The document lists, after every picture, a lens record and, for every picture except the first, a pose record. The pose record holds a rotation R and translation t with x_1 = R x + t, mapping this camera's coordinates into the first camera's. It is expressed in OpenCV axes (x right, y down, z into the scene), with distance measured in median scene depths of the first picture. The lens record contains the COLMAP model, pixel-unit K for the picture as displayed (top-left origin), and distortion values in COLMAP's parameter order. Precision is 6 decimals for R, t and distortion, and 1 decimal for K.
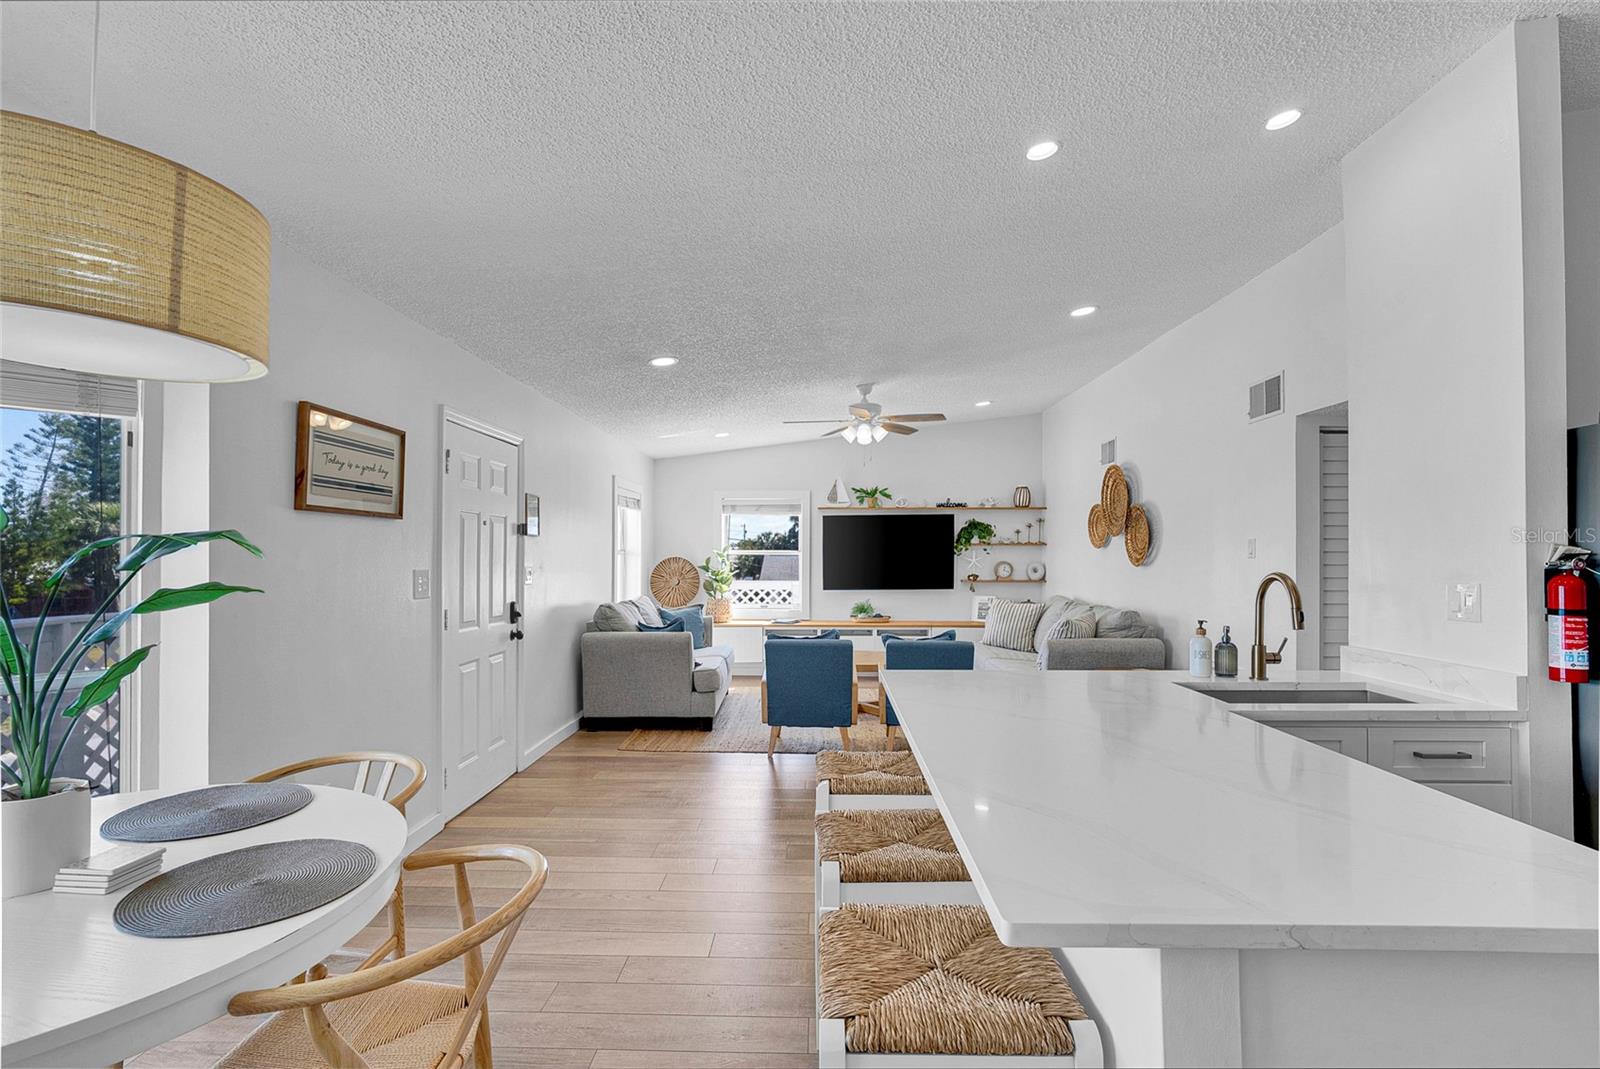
lens RADIAL K [[766.9, 0, 810.2], [0, 766.9, 551.0], [0, 0, 1]] dist [-0.016655, 0.003833]
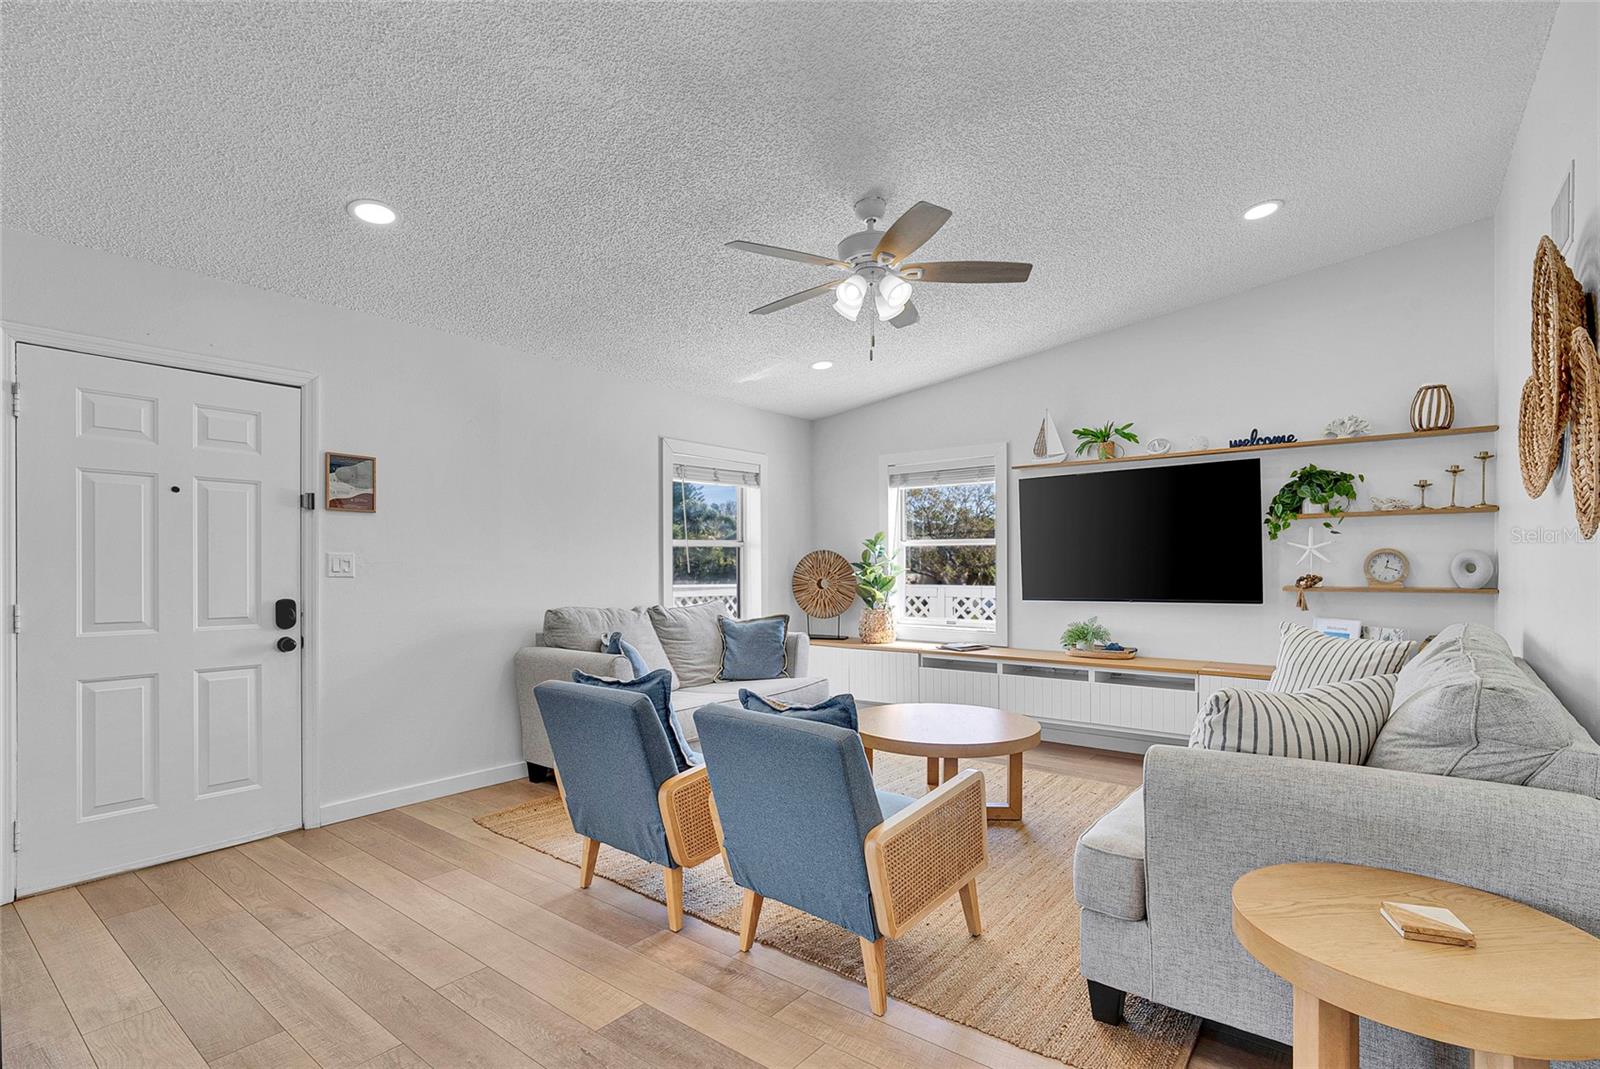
lens RADIAL K [[766.9, 0, 829.5], [0, 766.9, 573.8], [0, 0, 1]] dist [-0.016655, 0.003833]
pose [[0.795940, 0.000979, -0.605374, 0.268181], [0.008033, 0.999894, 0.012179, 0.021125], [0.605322, -0.014557, 0.795848, 0.417174]]
